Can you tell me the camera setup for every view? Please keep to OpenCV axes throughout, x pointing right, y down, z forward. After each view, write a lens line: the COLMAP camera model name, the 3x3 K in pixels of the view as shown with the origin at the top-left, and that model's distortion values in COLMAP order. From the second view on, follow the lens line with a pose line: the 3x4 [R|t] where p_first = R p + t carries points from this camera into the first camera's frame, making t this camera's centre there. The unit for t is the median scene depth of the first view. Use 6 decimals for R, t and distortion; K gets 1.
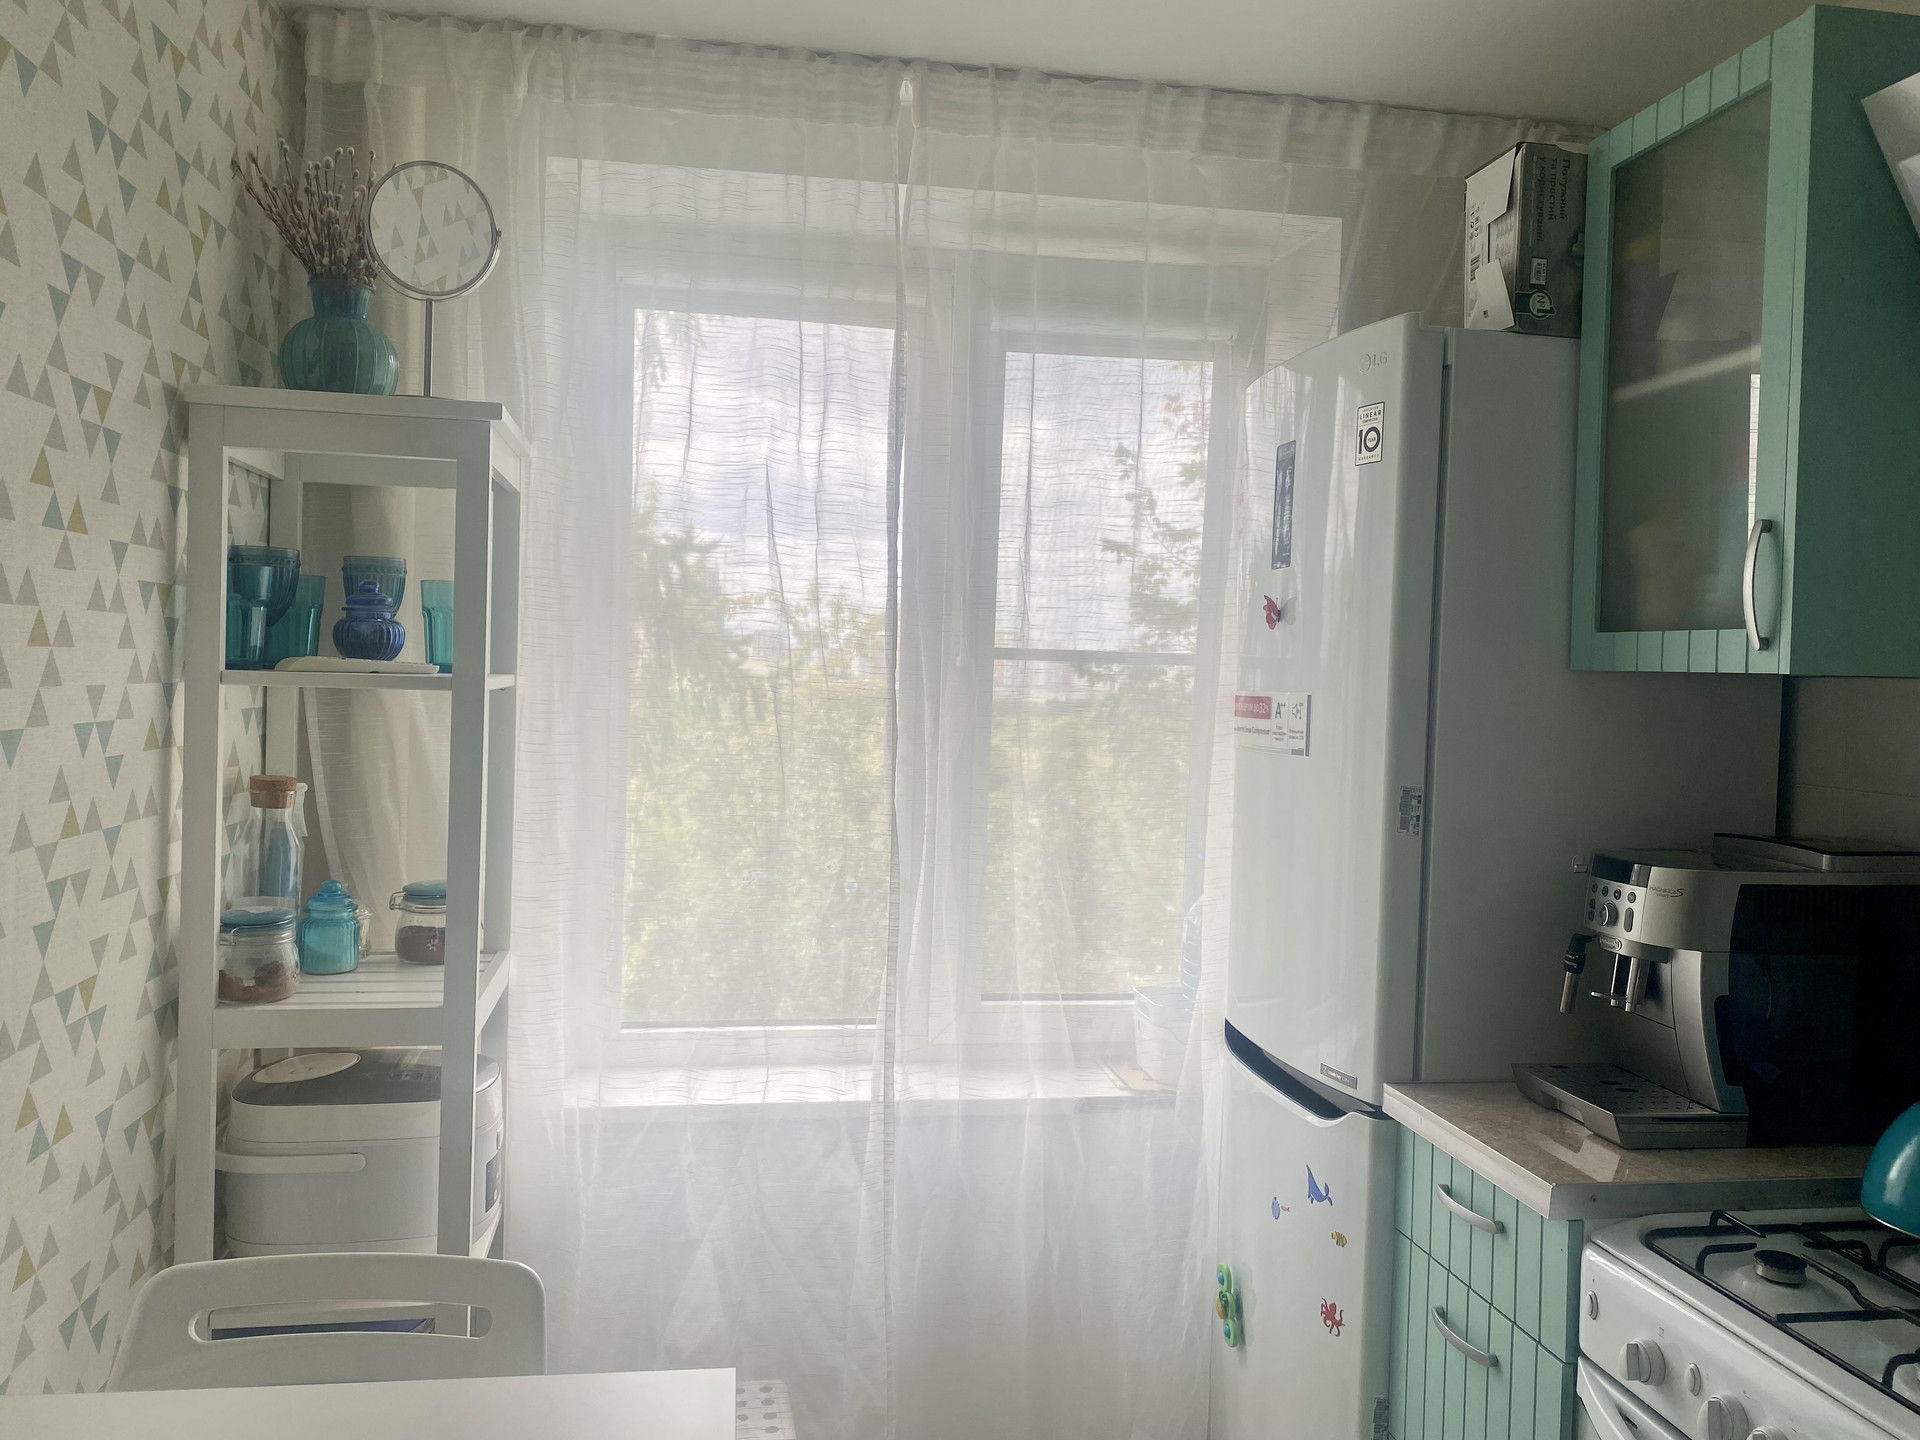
lens RADIAL K [[1469.0, 0, 965.5], [0, 1469.0, 706.9], [0, 0, 1]] dist [0.009474, -0.008517]
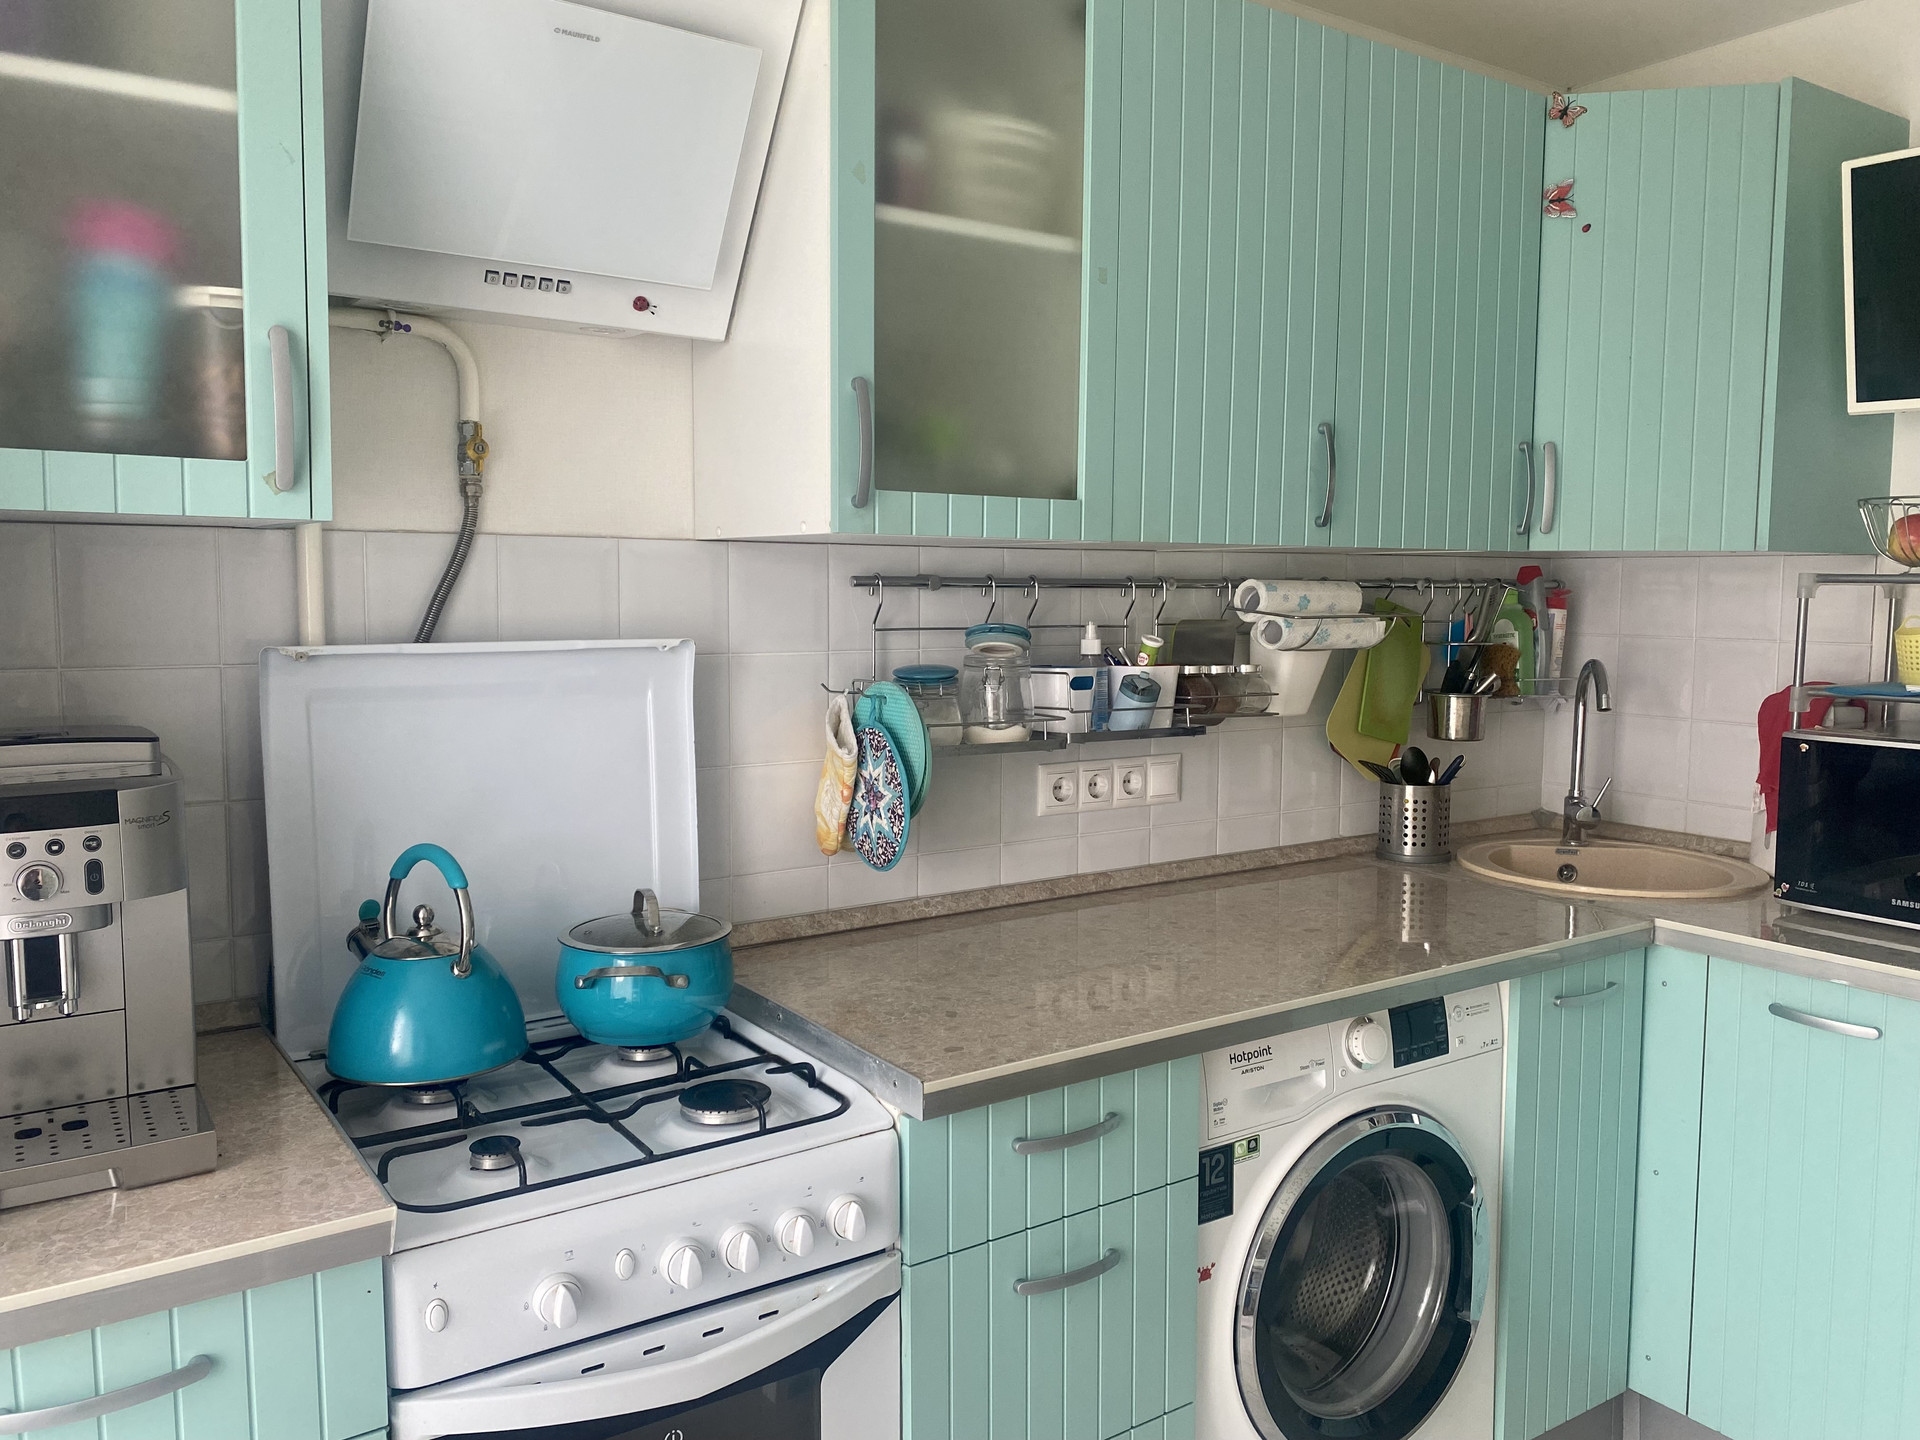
lens RADIAL K [[1469.0, 0, 965.5], [0, 1469.0, 706.9], [0, 0, 1]] dist [0.009474, -0.008517]
pose [[-0.424057, -0.115997, 0.898176, -0.324528], [-0.004280, 0.992009, 0.126094, -0.021933], [-0.905626, 0.049627, -0.421164, 0.902970]]
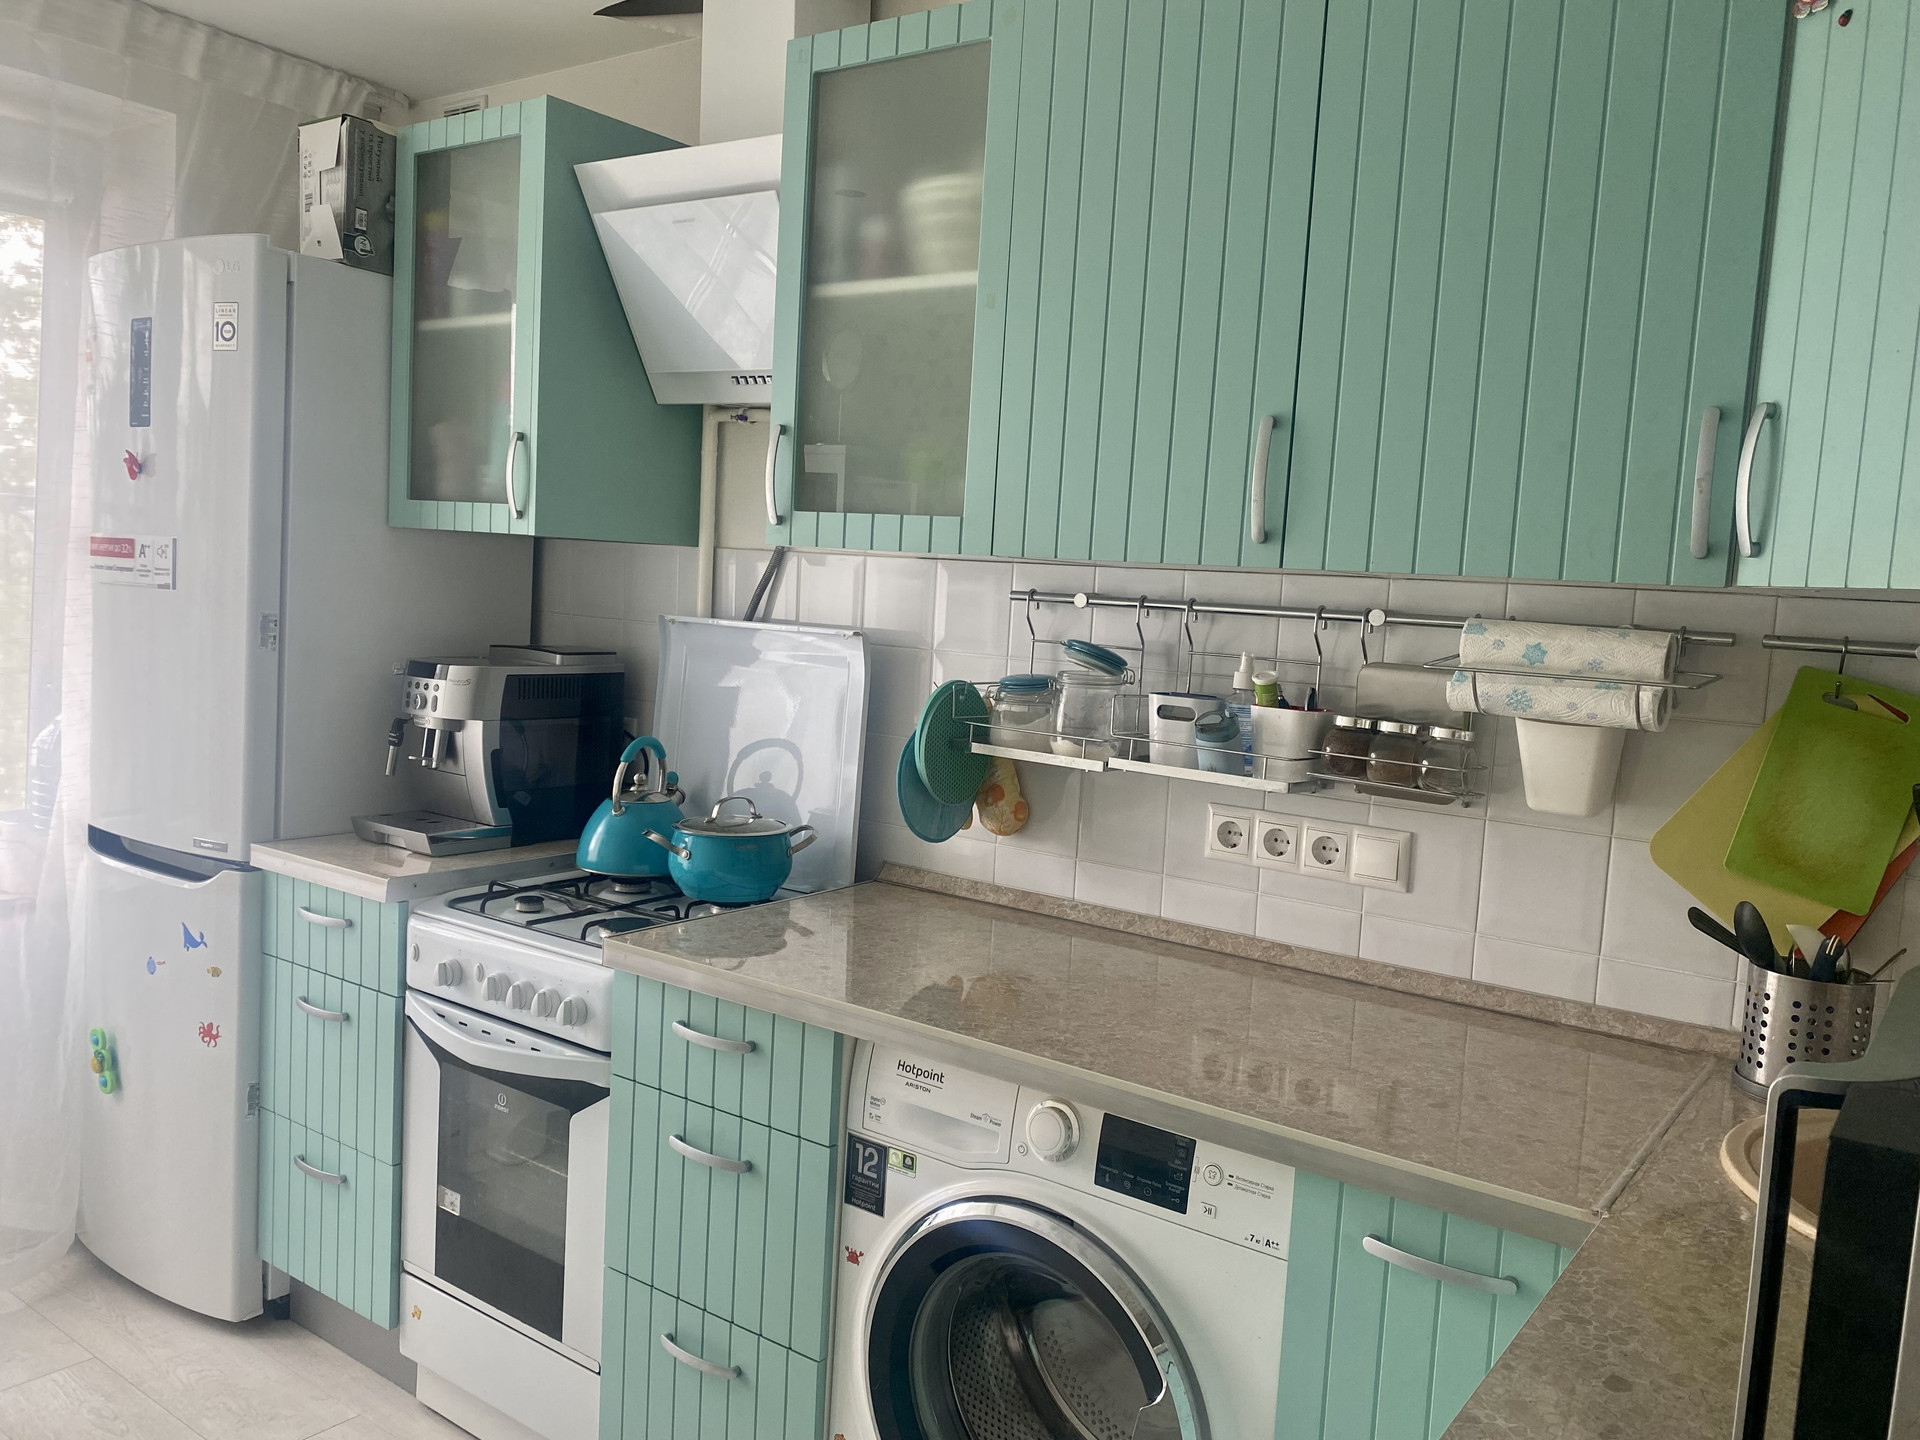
lens RADIAL K [[1469.0, 0, 965.5], [0, 1469.0, 706.9], [0, 0, 1]] dist [0.009474, -0.008517]
pose [[0.710532, -0.048727, 0.701976, -0.190434], [-0.022126, 0.995559, 0.091502, 0.005555], [-0.703317, -0.080547, 0.706298, -0.382062]]
